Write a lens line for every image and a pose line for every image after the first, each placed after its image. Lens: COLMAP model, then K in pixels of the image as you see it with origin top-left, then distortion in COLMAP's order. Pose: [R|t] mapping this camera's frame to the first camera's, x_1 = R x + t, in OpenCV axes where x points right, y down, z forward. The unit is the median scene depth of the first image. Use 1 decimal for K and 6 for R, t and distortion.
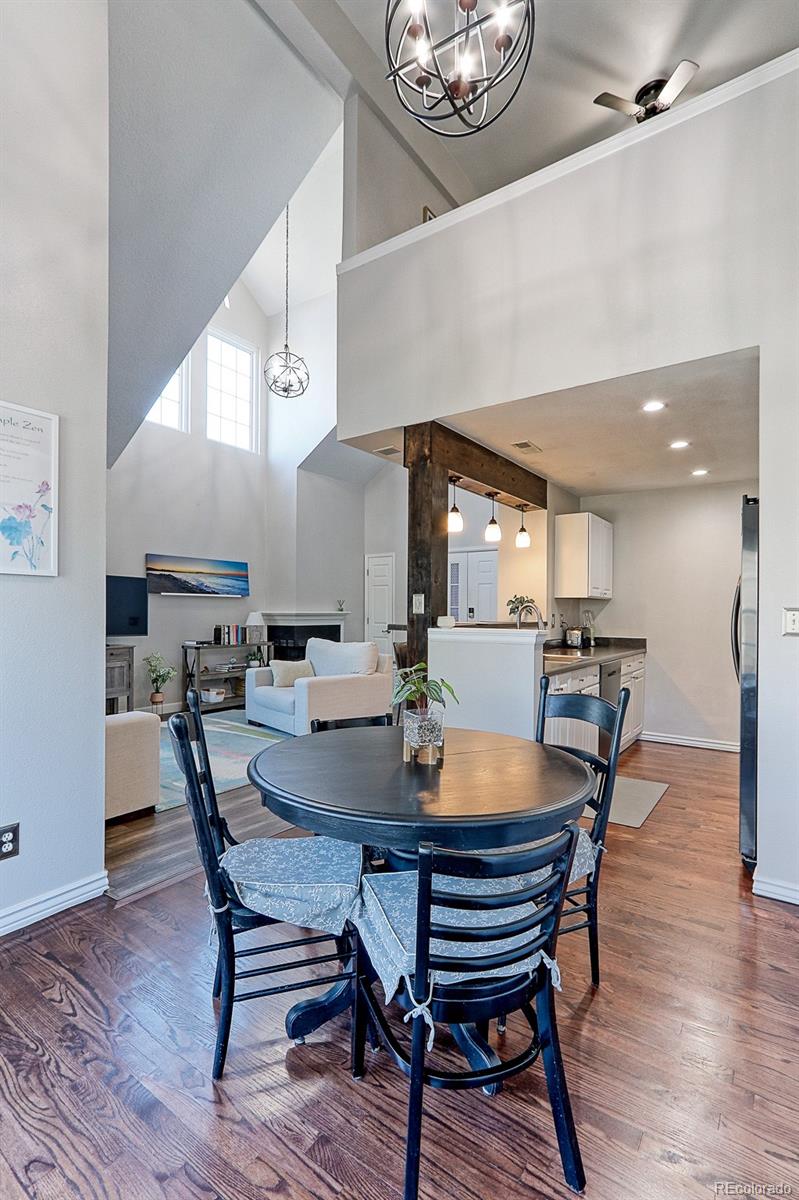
lens RADIAL K [[568.9, 0, 393.2], [0, 568.9, 607.8], [0, 0, 1]] dist [-0.000159, 0.003641]
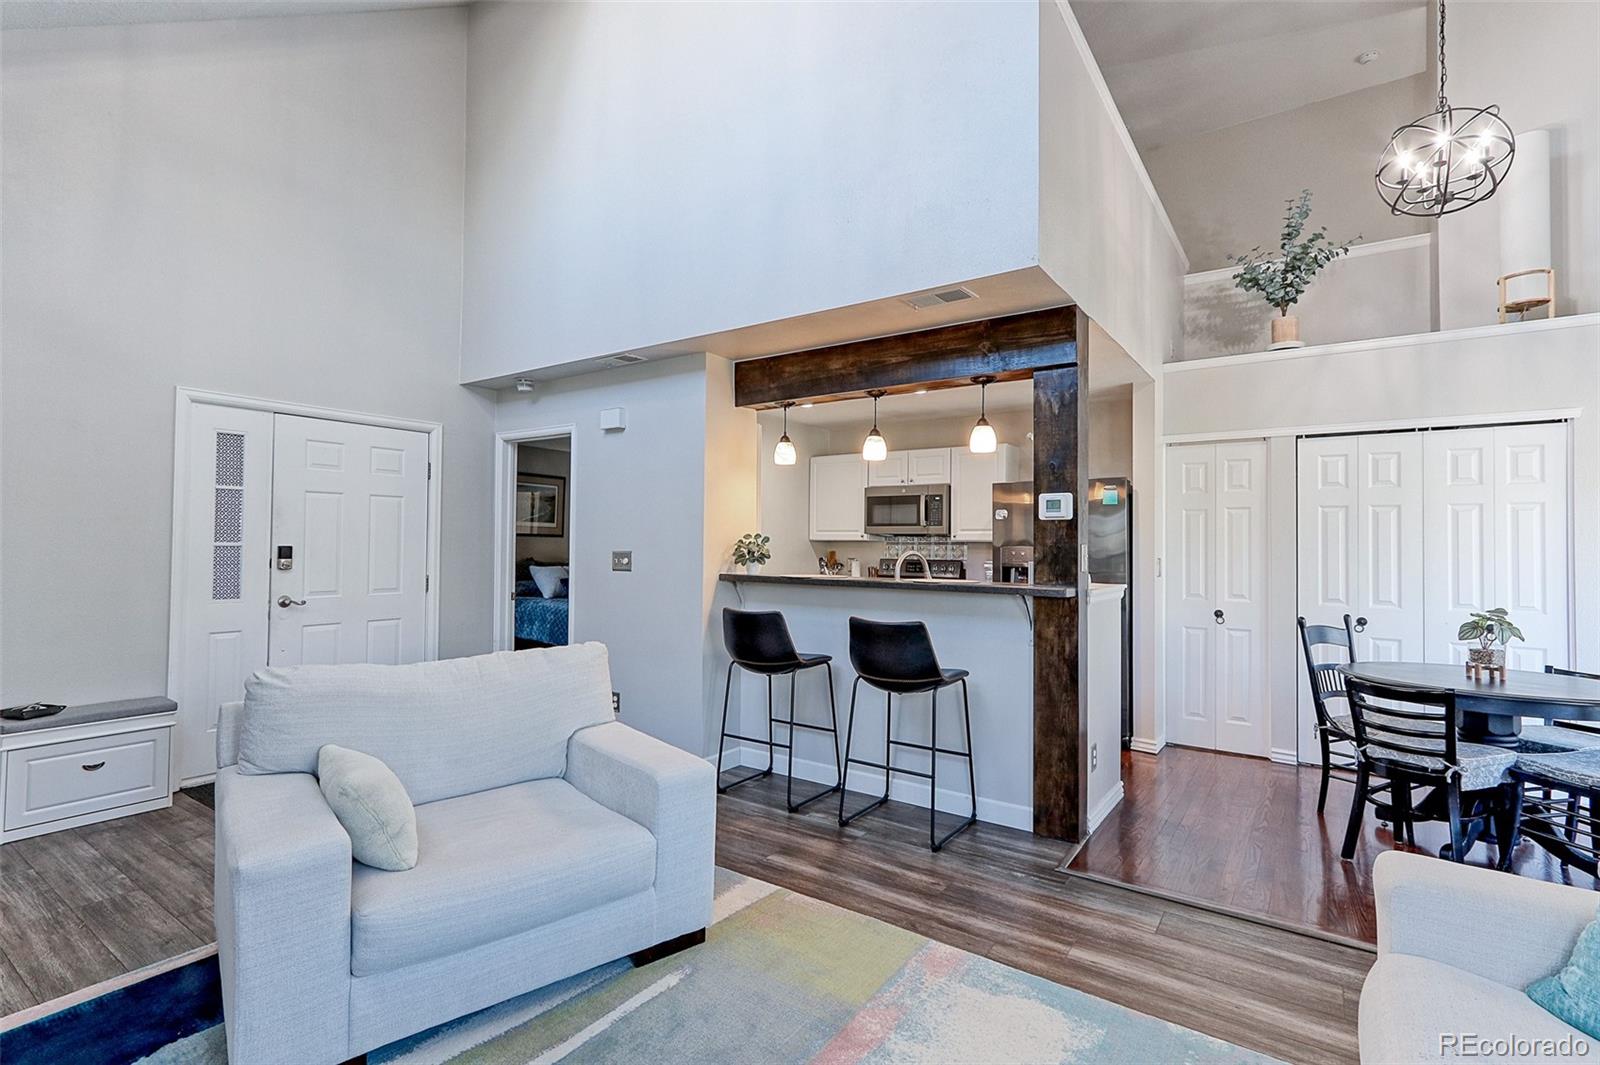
lens RADIAL K [[758.5, 0, 786.3], [0, 758.5, 527.3], [0, 0, 1]] dist [-0.000159, 0.003641]
pose [[0.012109, 0.018002, 0.999765, -0.493660], [-0.015815, 0.999716, -0.017809, -0.011312], [-0.999802, -0.015596, 0.012390, 0.734686]]
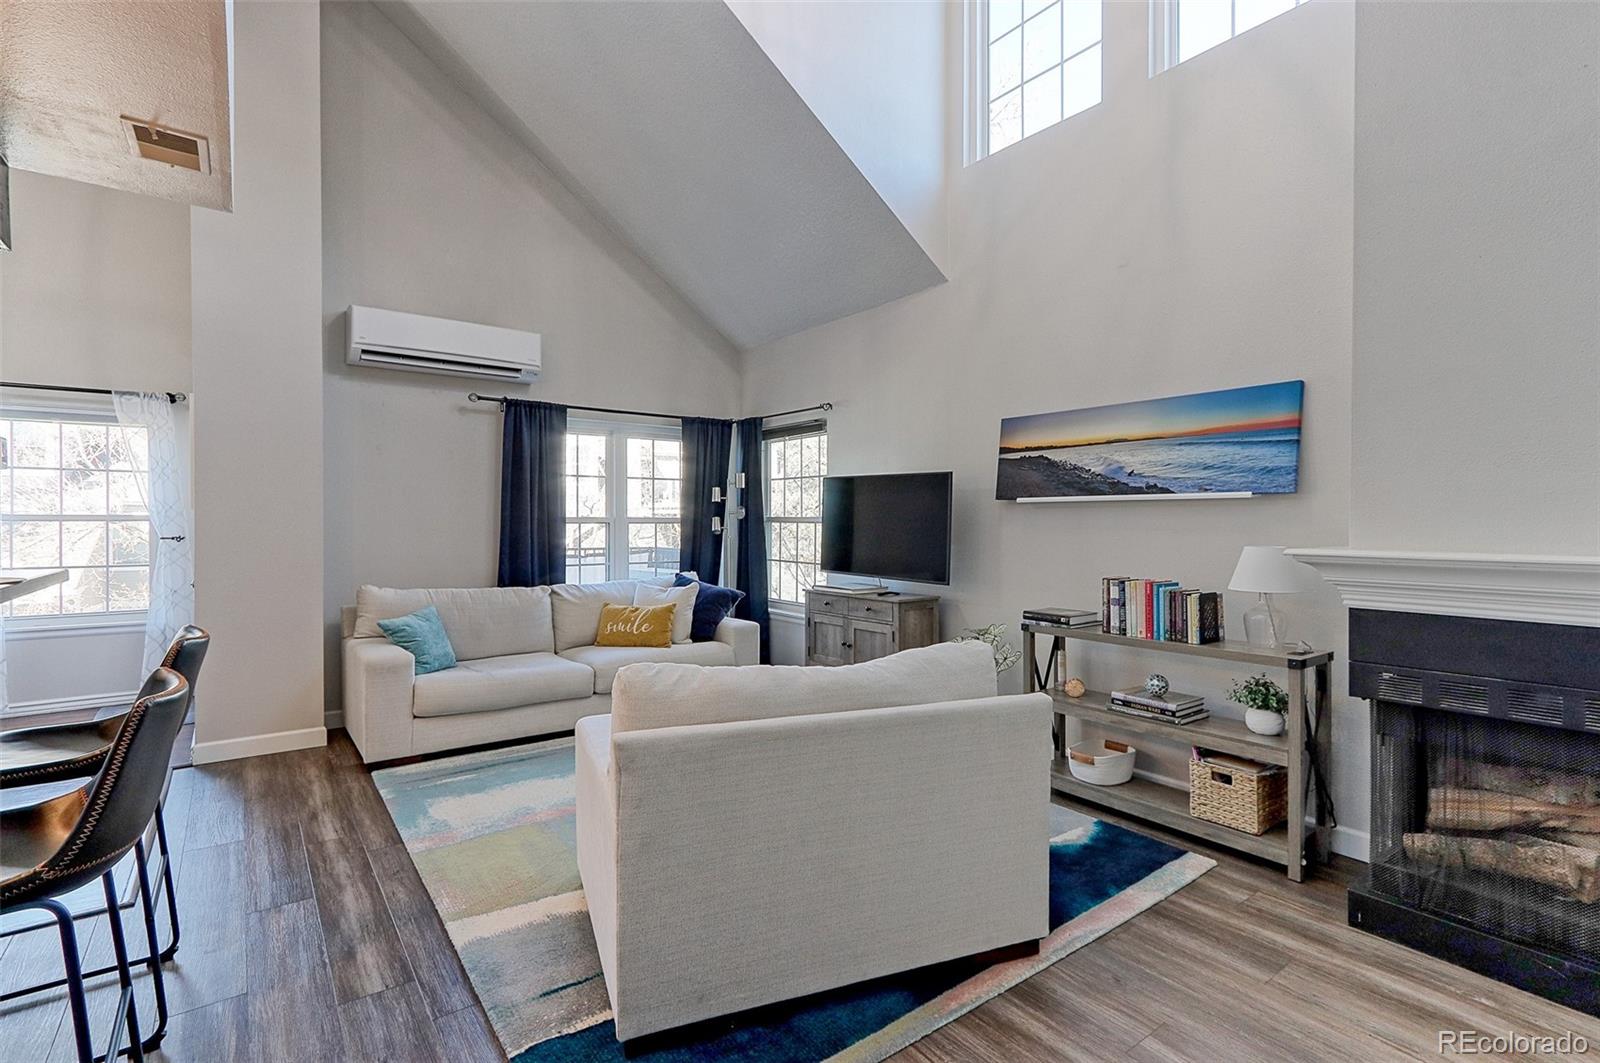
lens RADIAL K [[758.5, 0, 800.2], [0, 758.5, 529.8], [0, 0, 1]] dist [-0.000159, 0.003641]
pose [[-0.309384, 0.006238, -0.950917, 0.235345], [0.001863, 0.999981, 0.005953, -0.004315], [0.950935, 0.000070, -0.309390, 1.013340]]
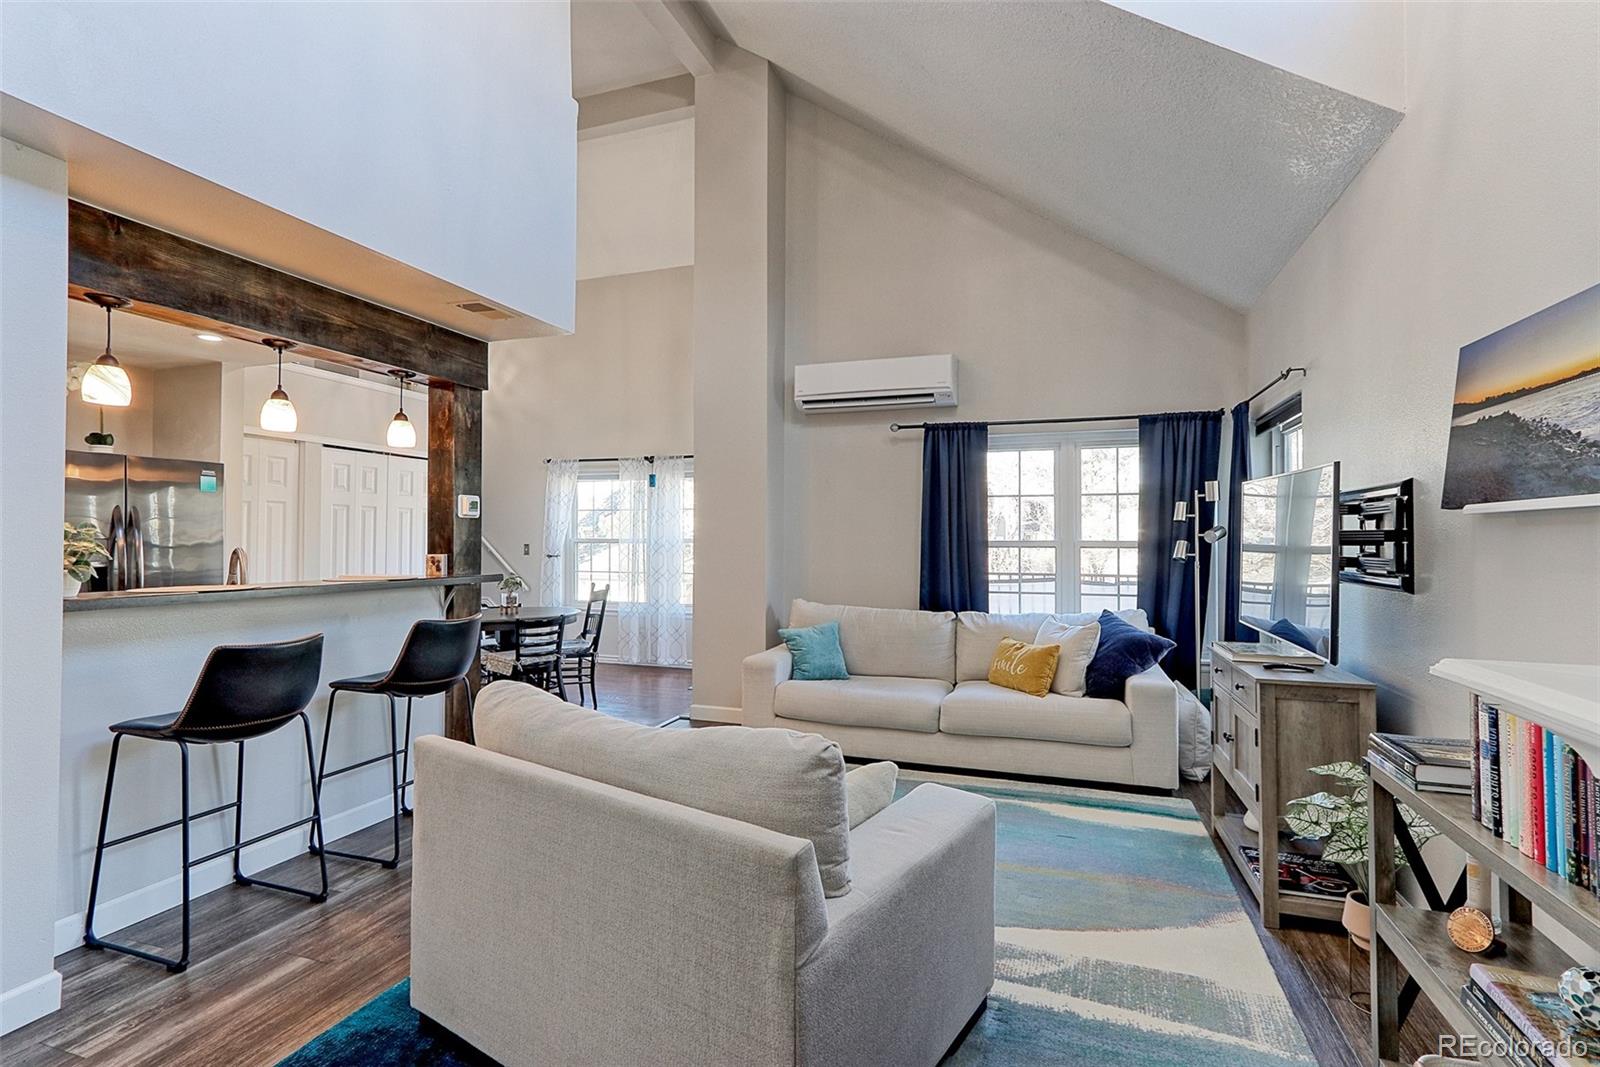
lens RADIAL K [[758.5, 0, 798.6], [0, 758.5, 526.2], [0, 0, 1]] dist [-0.000159, 0.003641]
pose [[-0.961576, -0.012055, -0.274272, -0.067663], [-0.005790, 0.999704, -0.023640, -0.008870], [0.274476, -0.021144, -0.961361, 1.208147]]
